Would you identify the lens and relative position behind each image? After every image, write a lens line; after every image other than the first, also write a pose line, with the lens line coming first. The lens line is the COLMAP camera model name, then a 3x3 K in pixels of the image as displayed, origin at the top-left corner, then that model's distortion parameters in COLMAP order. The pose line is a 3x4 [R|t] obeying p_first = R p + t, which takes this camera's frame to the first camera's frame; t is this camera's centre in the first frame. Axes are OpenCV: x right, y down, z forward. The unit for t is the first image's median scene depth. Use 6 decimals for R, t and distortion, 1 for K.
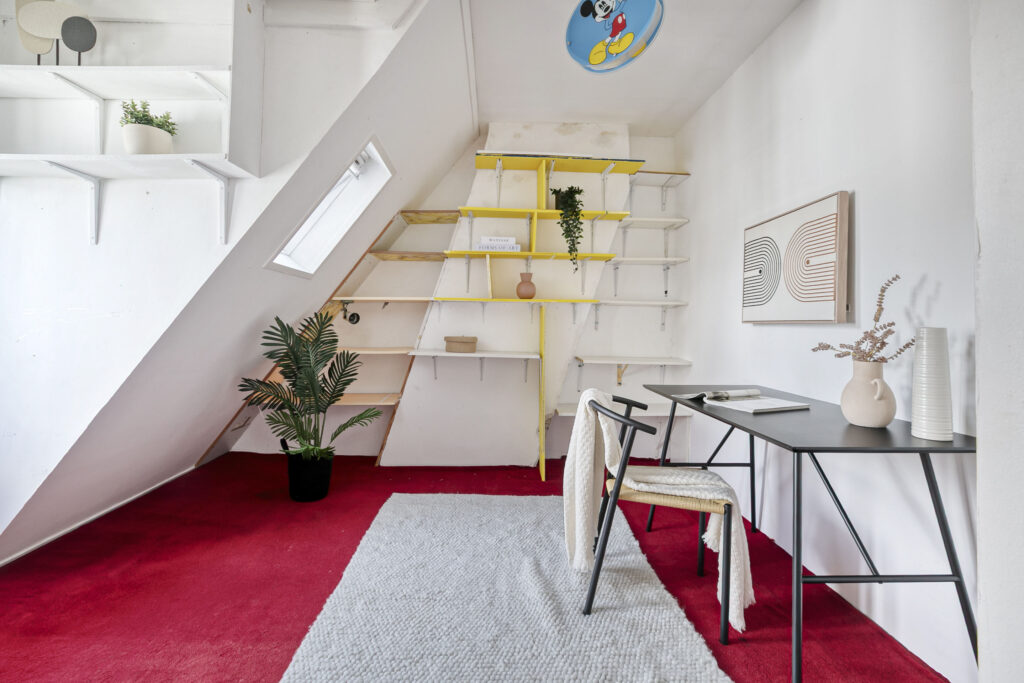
lens RADIAL K [[455.1, 0, 511.8], [0, 455.1, 330.3], [0, 0, 1]] dist [0.004861, -0.001859]
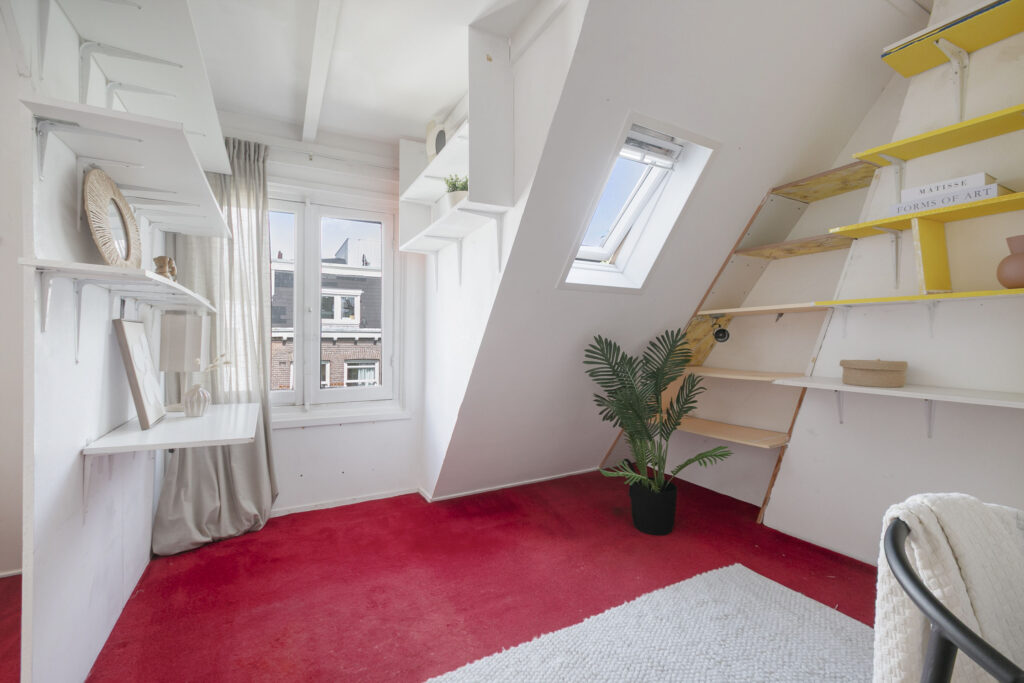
lens RADIAL K [[455.1, 0, 516.6], [0, 455.1, 344.4], [0, 0, 1]] dist [0.004861, -0.001859]
pose [[0.451801, -0.004023, -0.892110, 0.231923], [-0.005522, 0.999958, -0.007306, -0.001236], [0.892102, 0.008227, 0.451760, 0.292474]]
